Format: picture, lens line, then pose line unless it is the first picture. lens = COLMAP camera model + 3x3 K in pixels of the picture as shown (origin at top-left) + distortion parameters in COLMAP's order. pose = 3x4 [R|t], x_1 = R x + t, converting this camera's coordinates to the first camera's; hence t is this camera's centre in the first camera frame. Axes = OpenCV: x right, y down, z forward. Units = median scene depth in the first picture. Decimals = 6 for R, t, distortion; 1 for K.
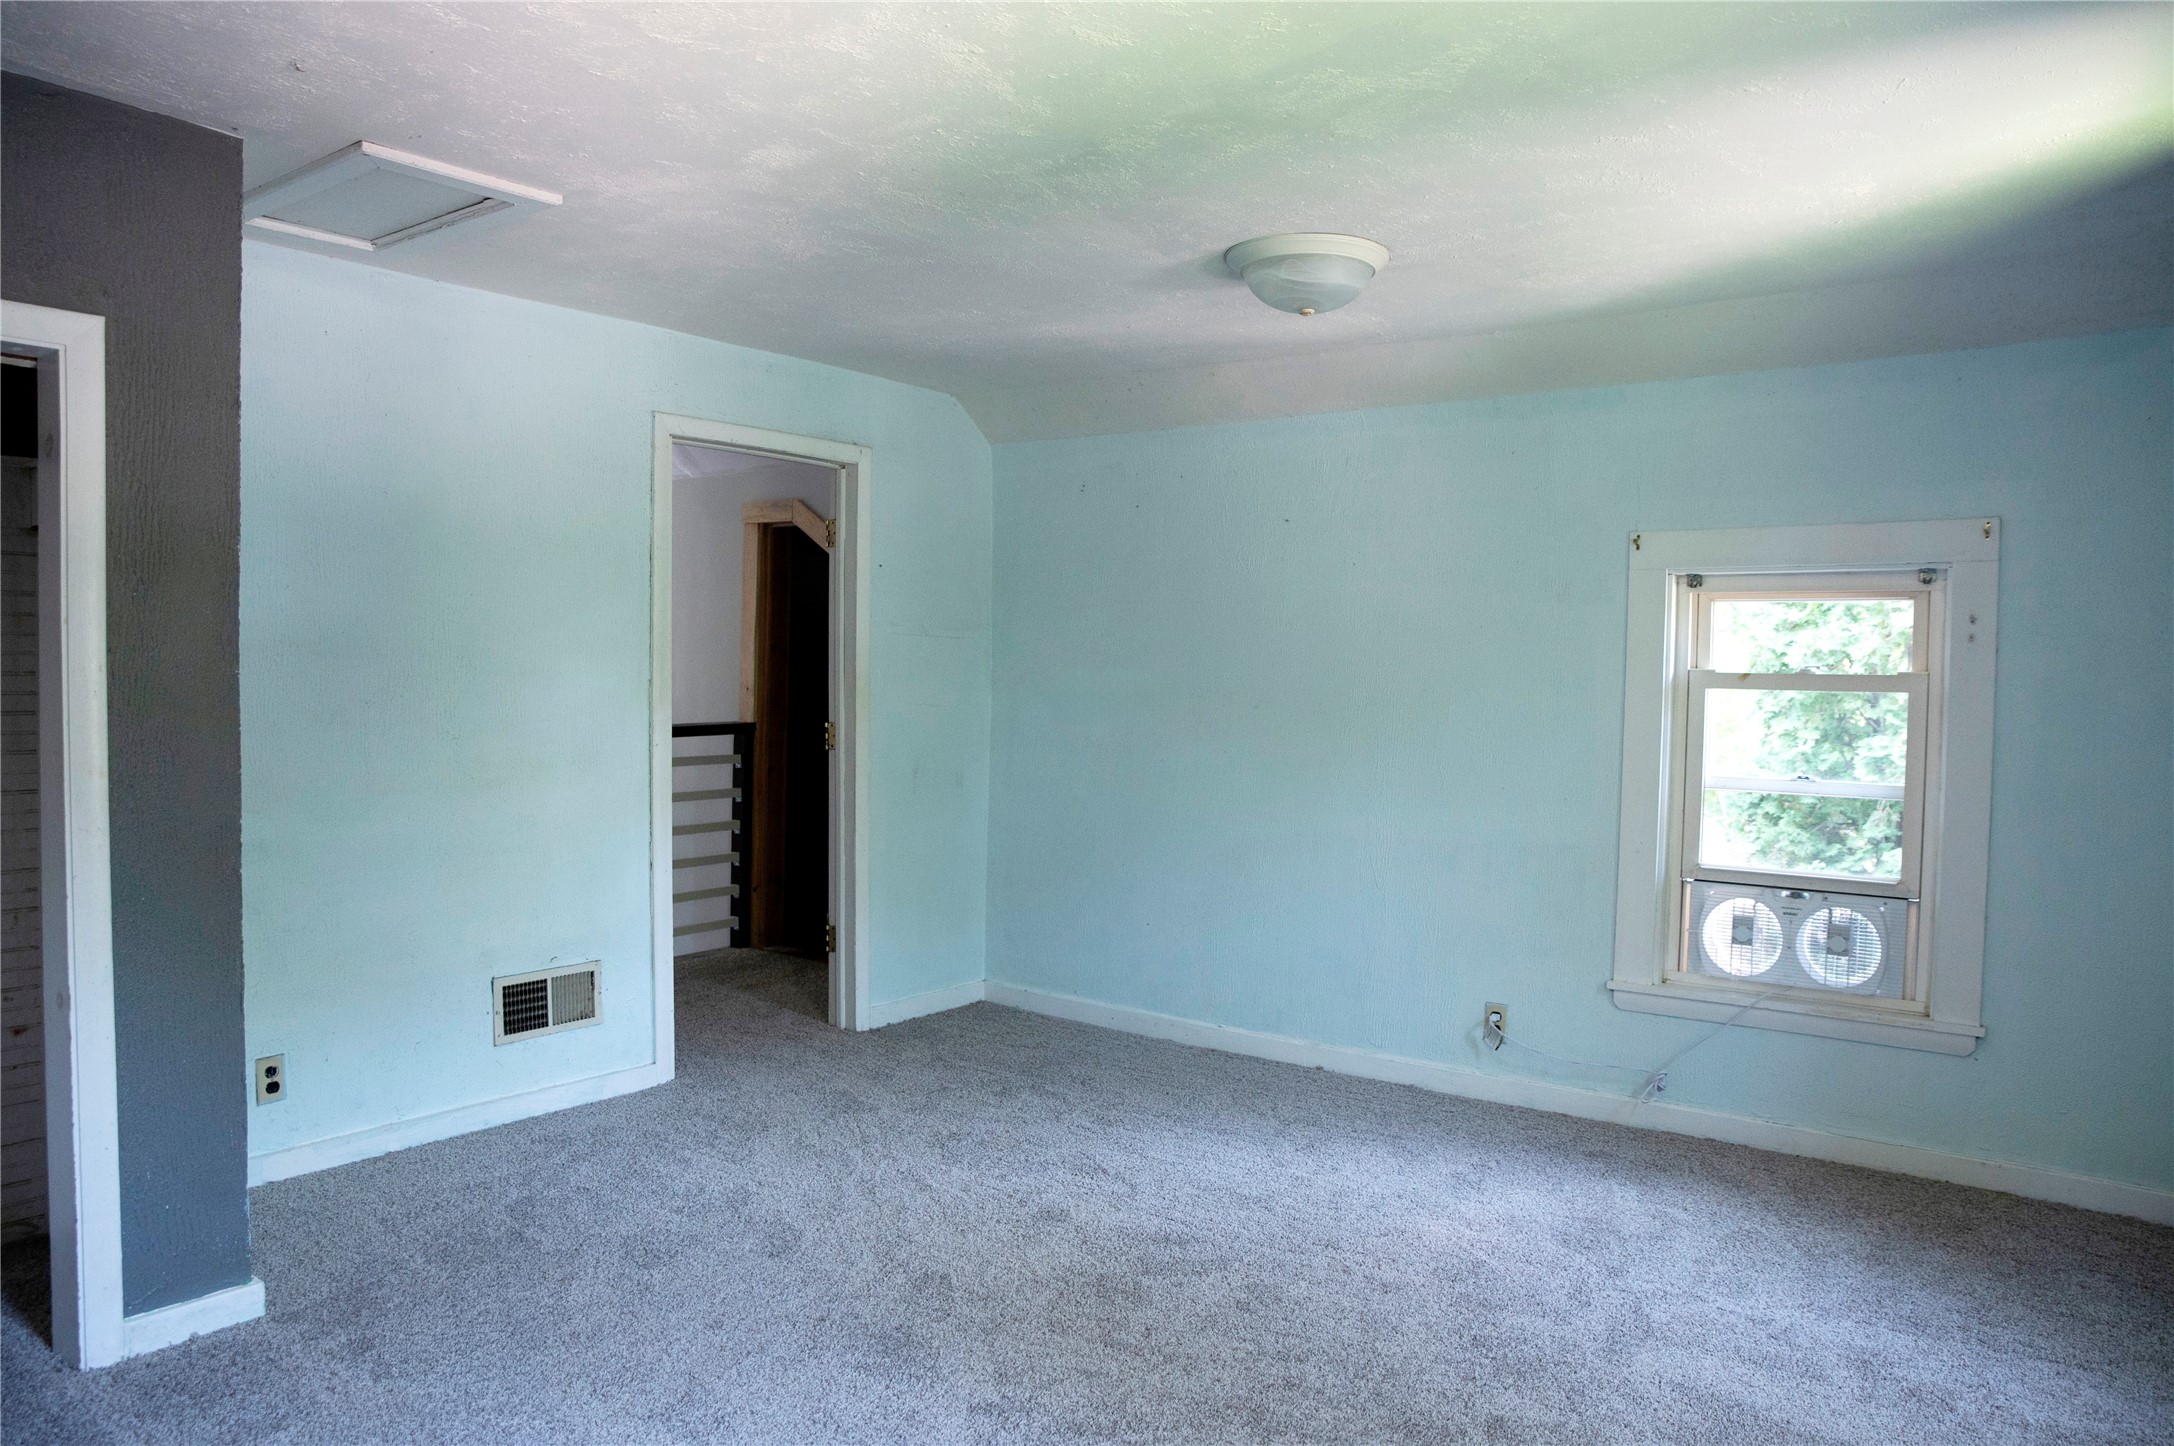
lens RADIAL K [[1476.1, 0, 1085.0], [0, 1476.1, 733.6], [0, 0, 1]] dist [-0.132202, 0.091579]
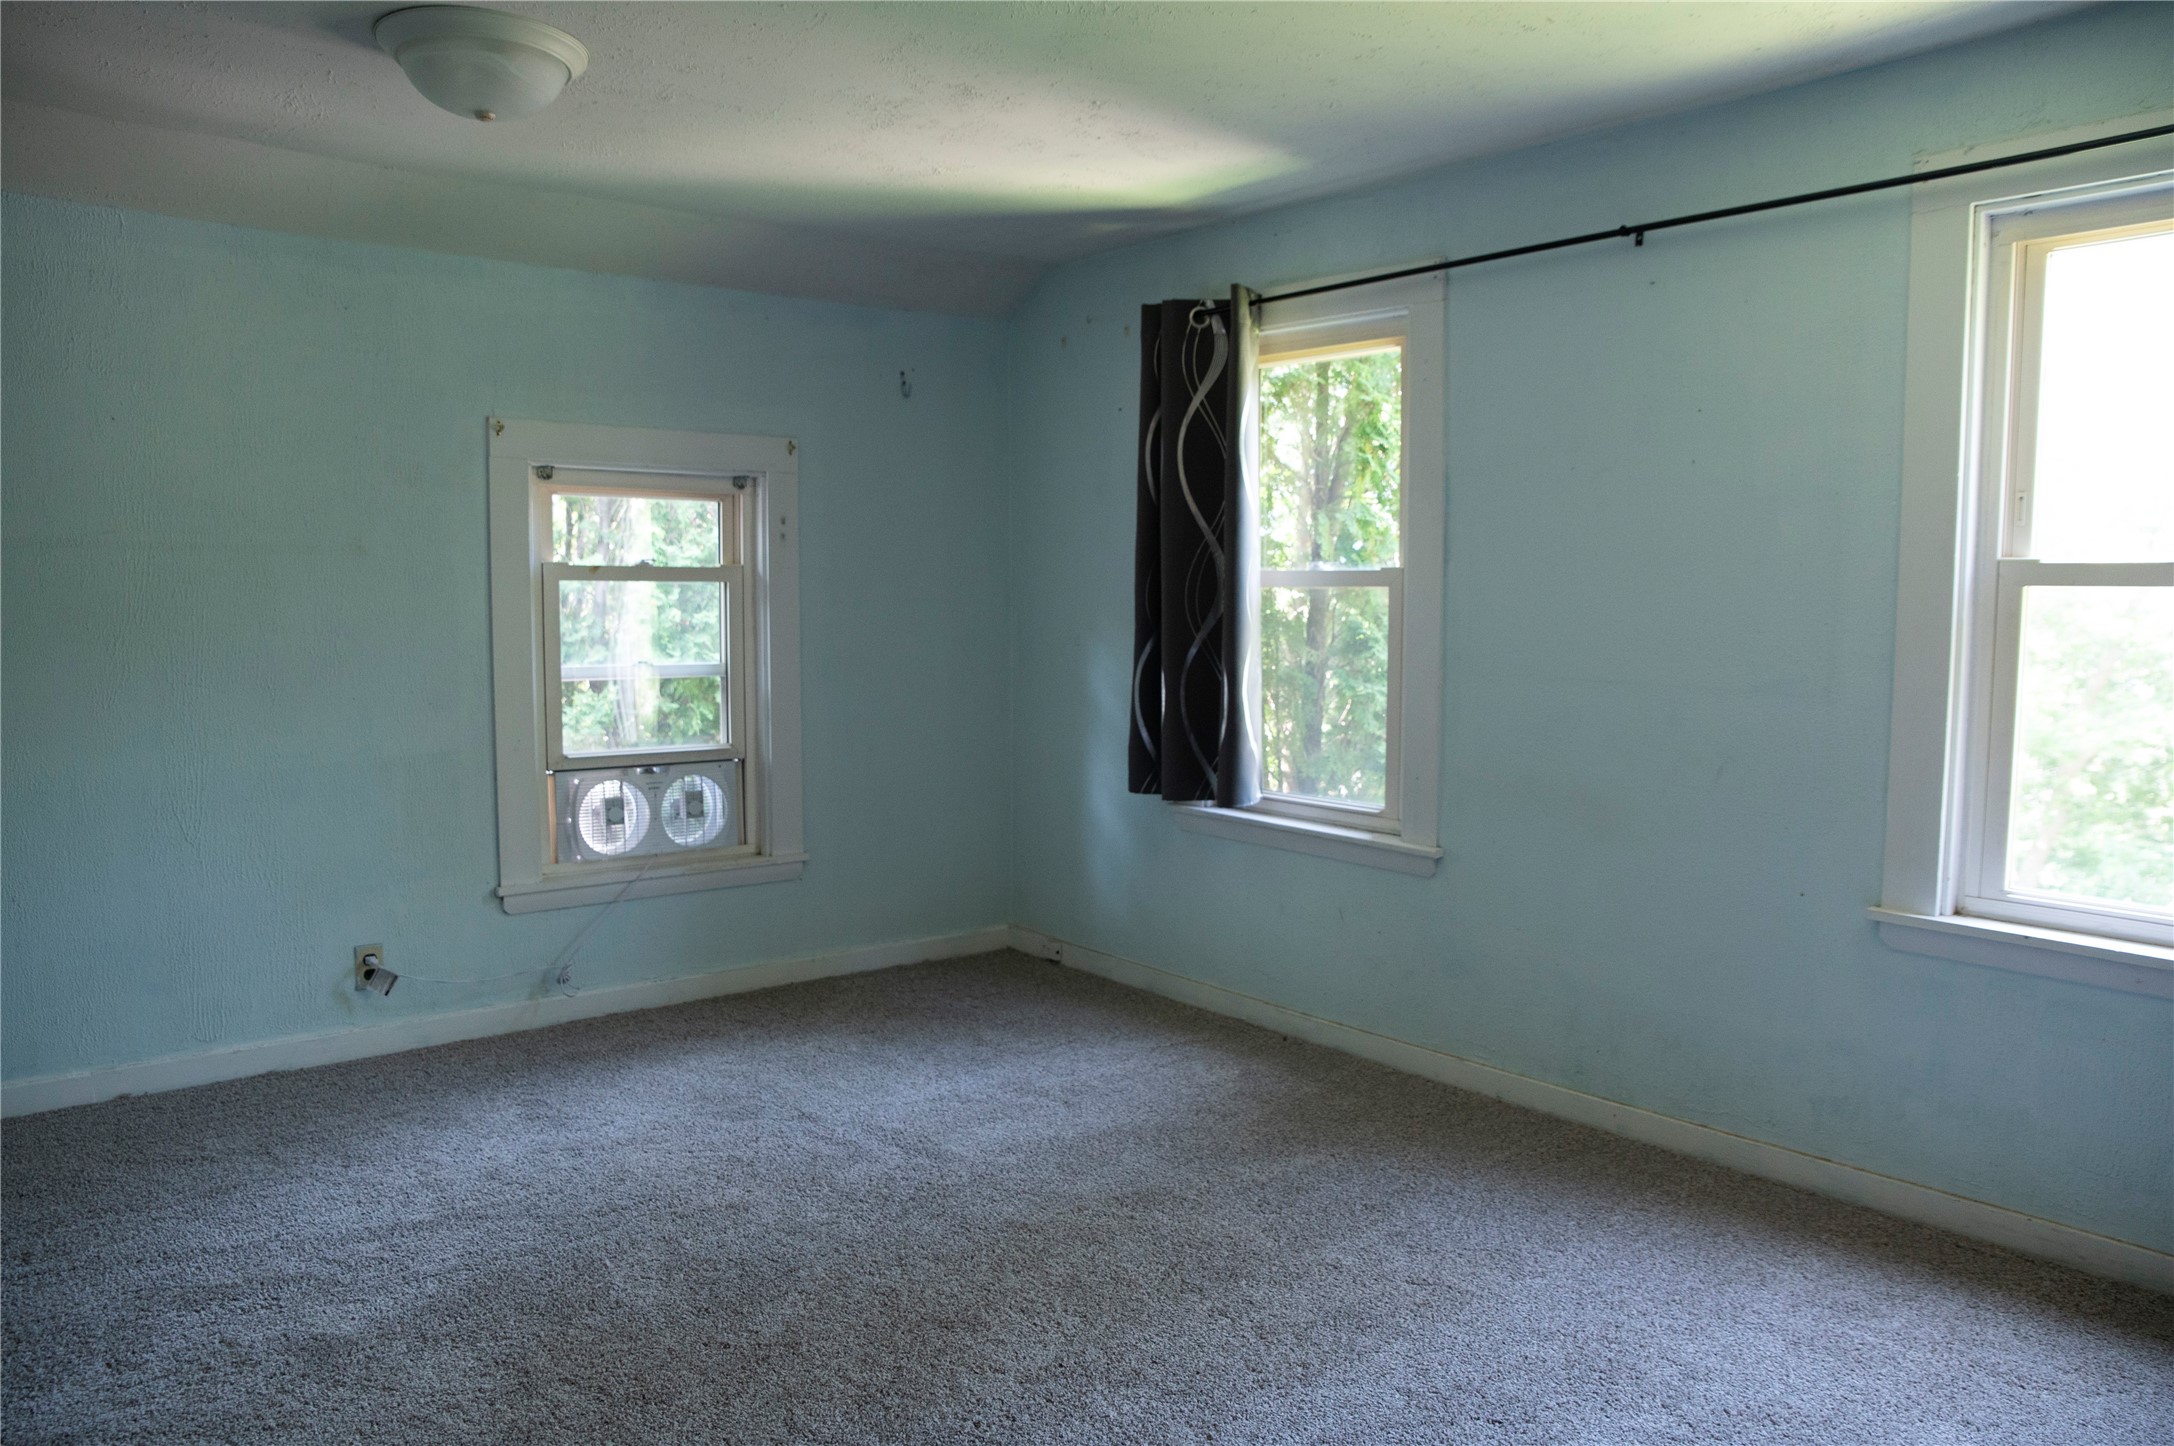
lens RADIAL K [[1476.1, 0, 1085.0], [0, 1476.1, 733.6], [0, 0, 1]] dist [-0.132202, 0.091579]
pose [[0.221745, -0.103820, 0.969562, -0.505498], [0.033302, 0.994542, 0.098879, -0.013823], [-0.974536, 0.010363, 0.223992, 0.437152]]
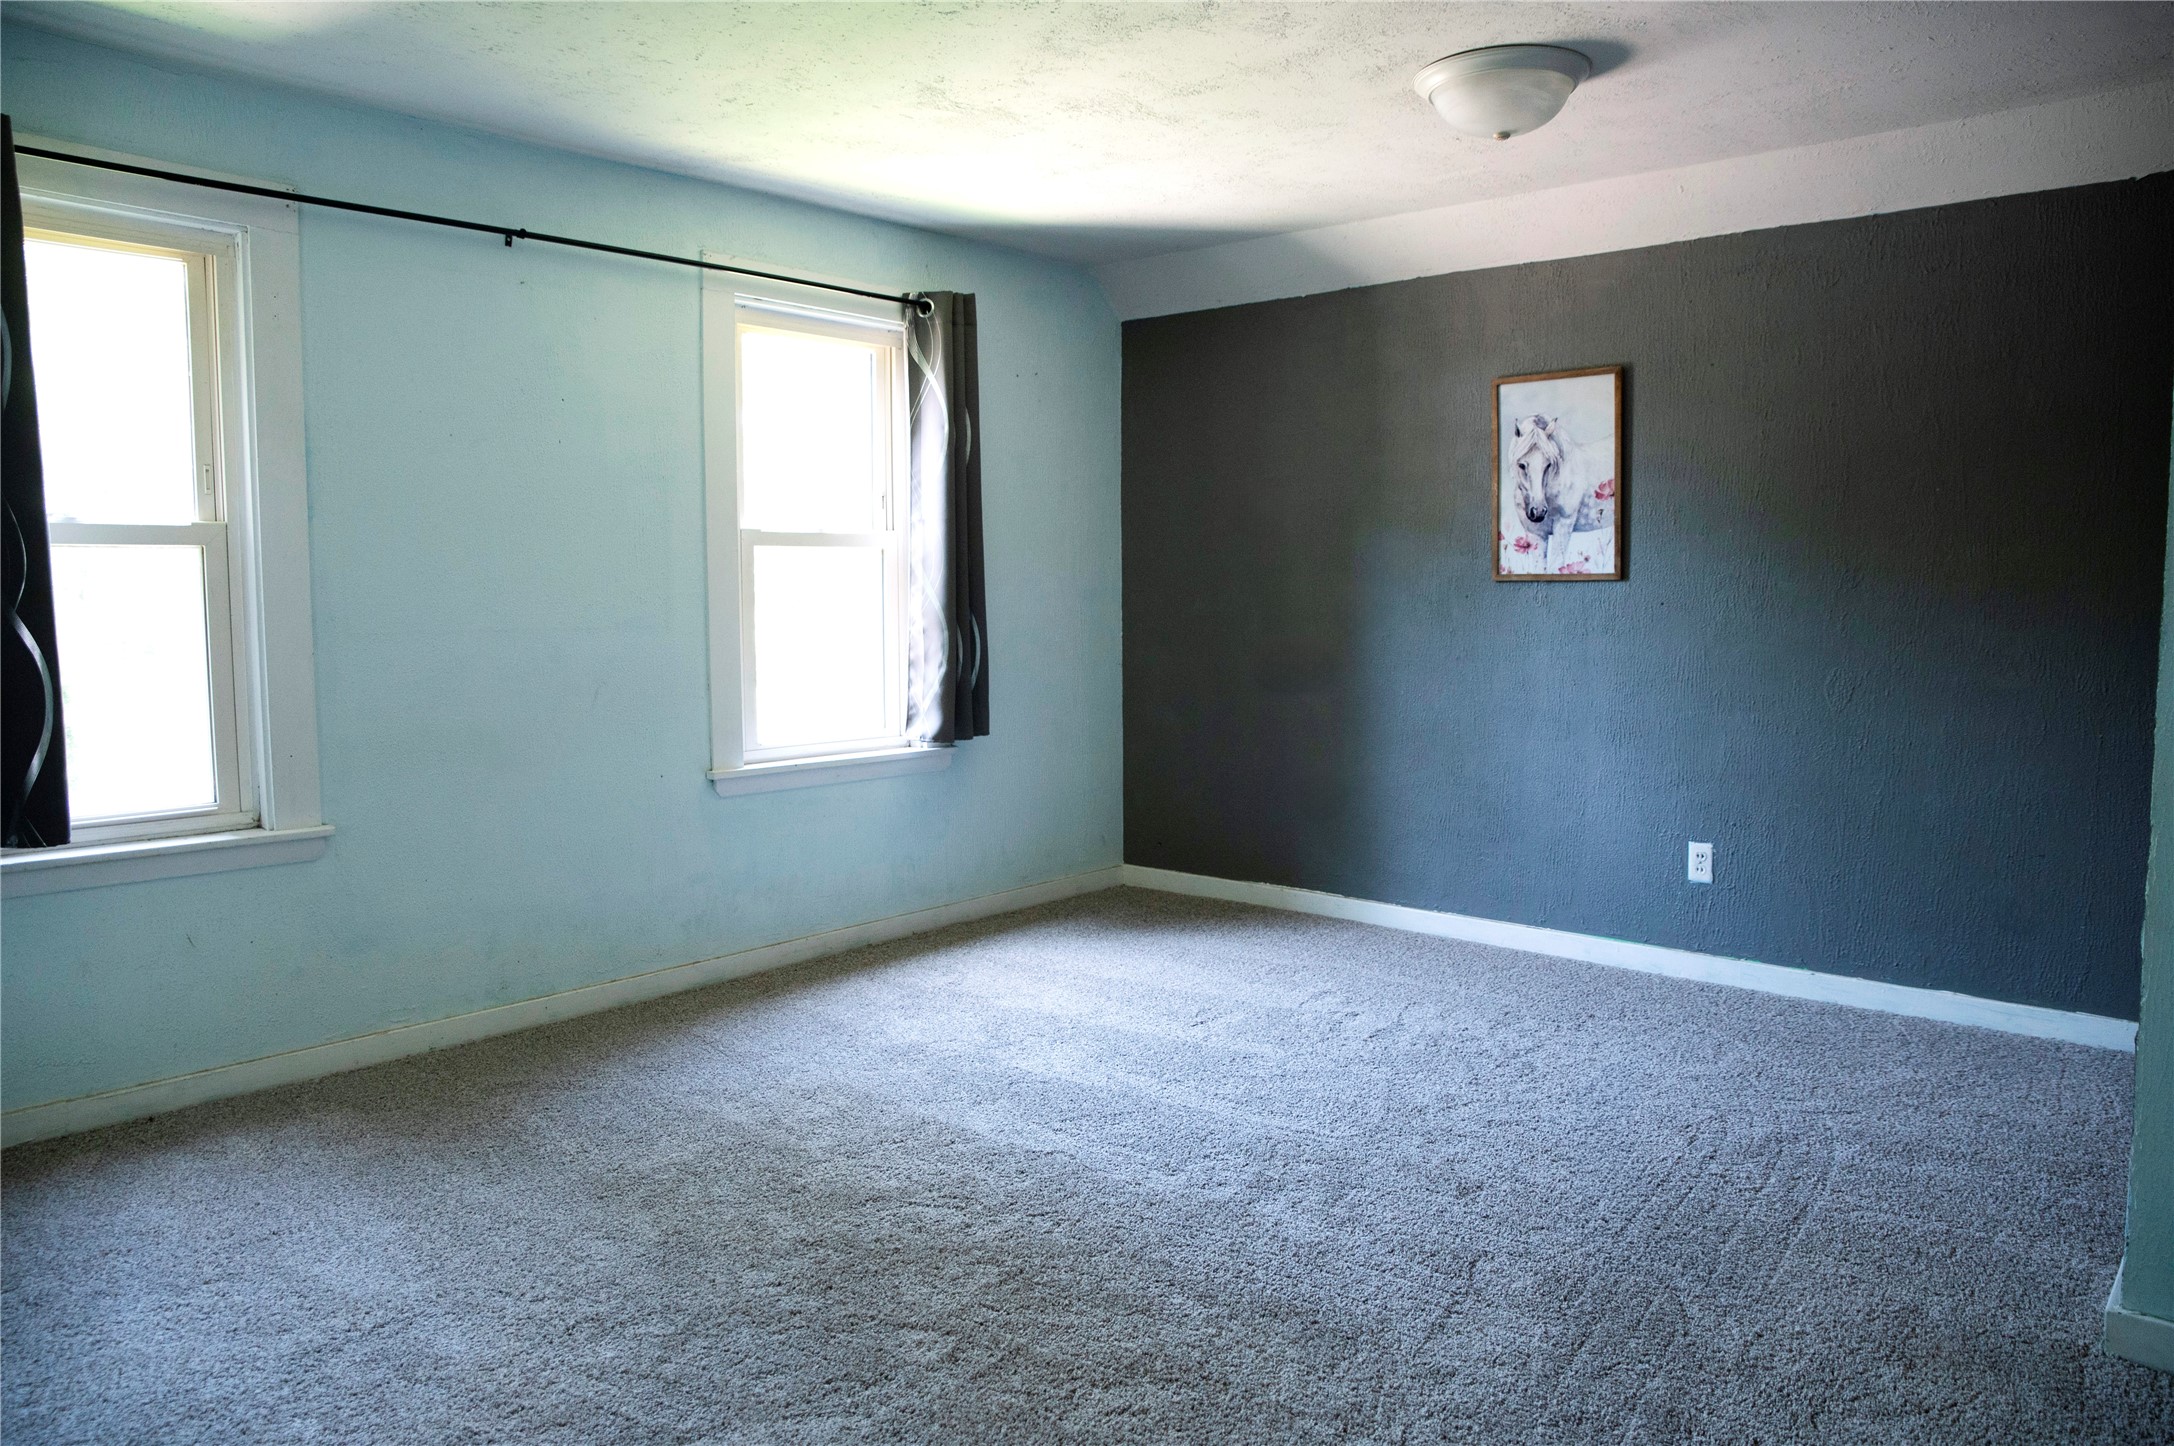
lens RADIAL K [[1476.1, 0, 1085.0], [0, 1476.1, 733.6], [0, 0, 1]] dist [-0.132202, 0.091579]
pose [[-0.996658, -0.016795, 0.079948, -0.062933], [-0.005495, 0.990204, 0.139522, -0.017058], [-0.081508, 0.138616, -0.986986, 1.250251]]
